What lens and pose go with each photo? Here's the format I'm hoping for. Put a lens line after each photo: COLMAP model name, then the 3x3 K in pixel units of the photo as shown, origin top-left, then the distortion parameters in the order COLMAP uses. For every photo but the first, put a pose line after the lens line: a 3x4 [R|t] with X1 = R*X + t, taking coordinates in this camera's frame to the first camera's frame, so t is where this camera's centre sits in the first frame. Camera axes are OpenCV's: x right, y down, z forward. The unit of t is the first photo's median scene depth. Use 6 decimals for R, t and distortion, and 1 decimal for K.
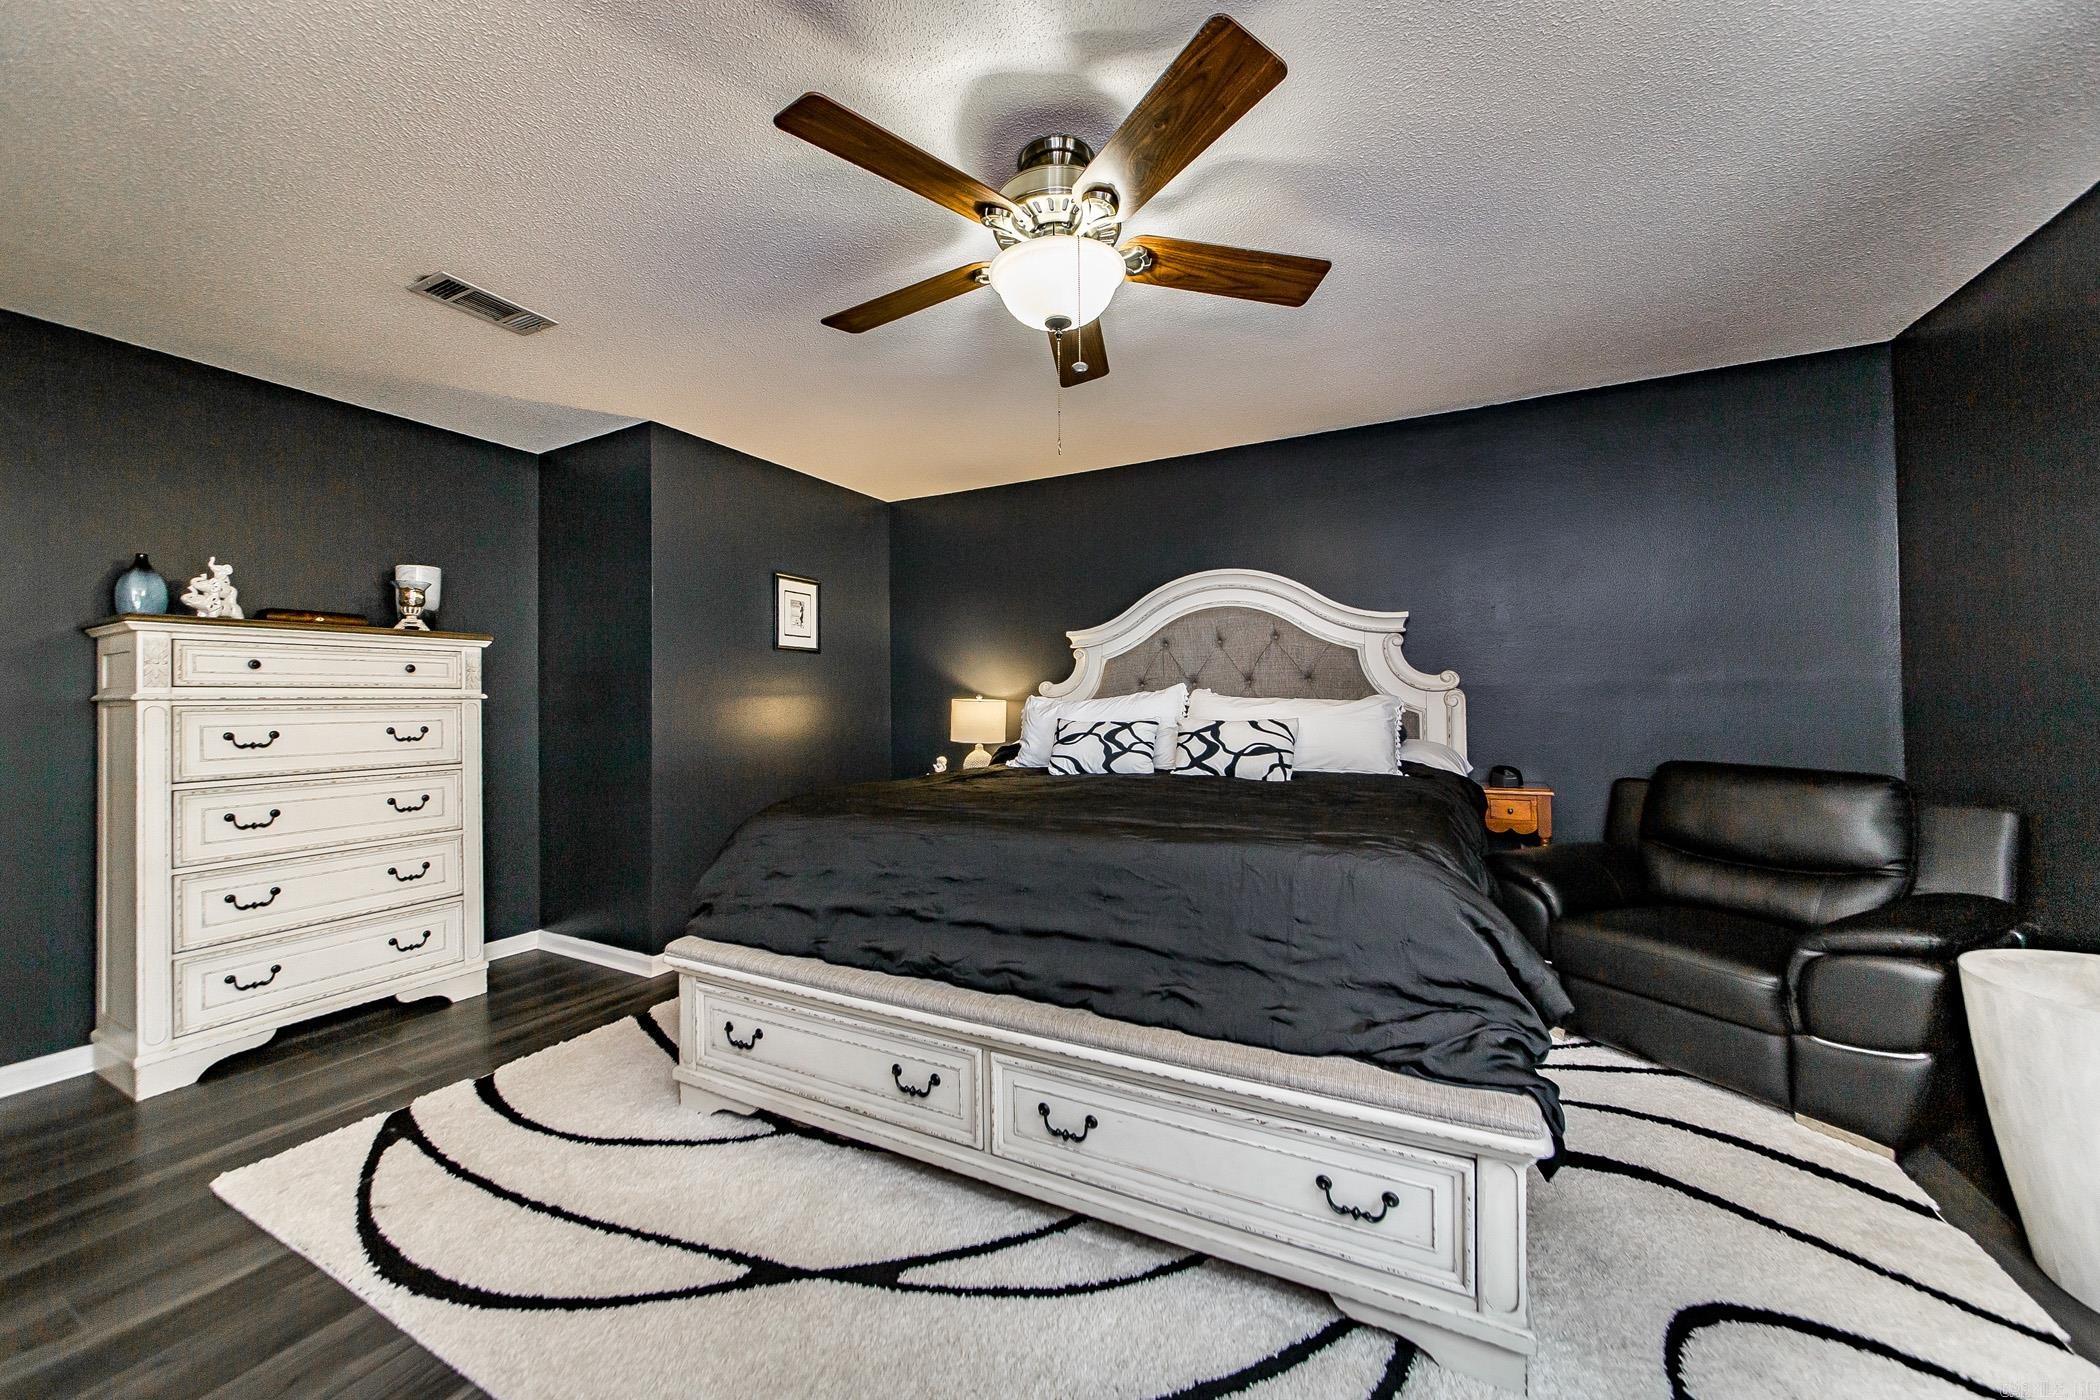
lens RADIAL K [[758.6, 0, 1044.1], [0, 758.6, 706.0], [0, 0, 1]] dist [-0.002912, -0.000223]
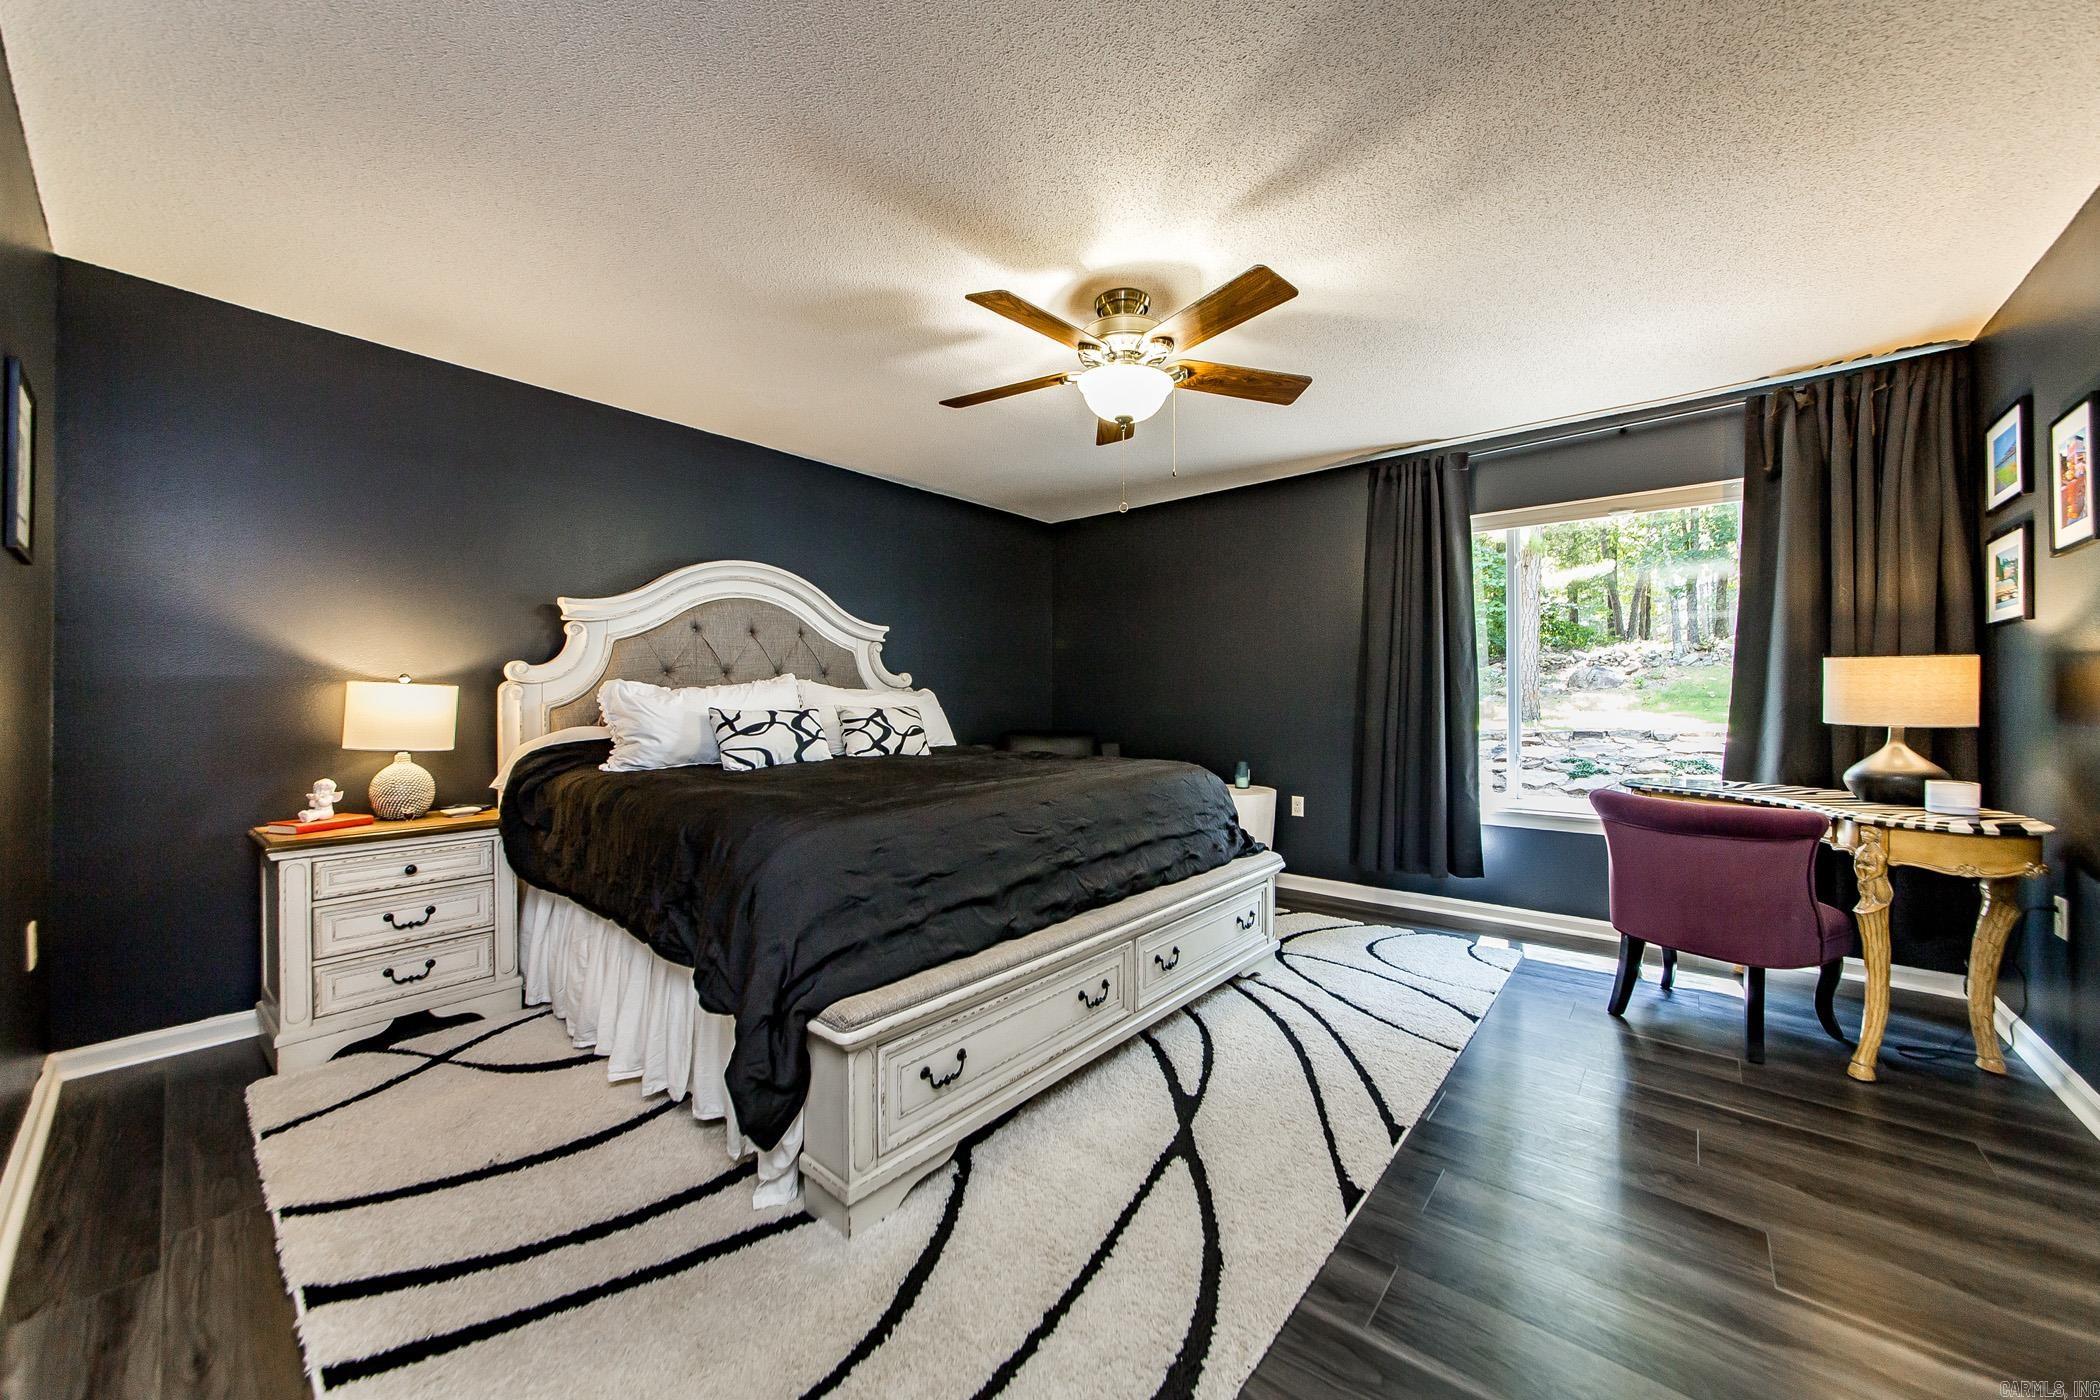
lens RADIAL K [[758.6, 0, 1044.1], [0, 758.6, 706.0], [0, 0, 1]] dist [-0.002912, -0.000223]
pose [[0.231342, 0.004375, 0.972863, -0.852315], [0.001649, 0.999987, -0.004889, 0.022743], [-0.972871, 0.002735, 0.231332, 0.493967]]
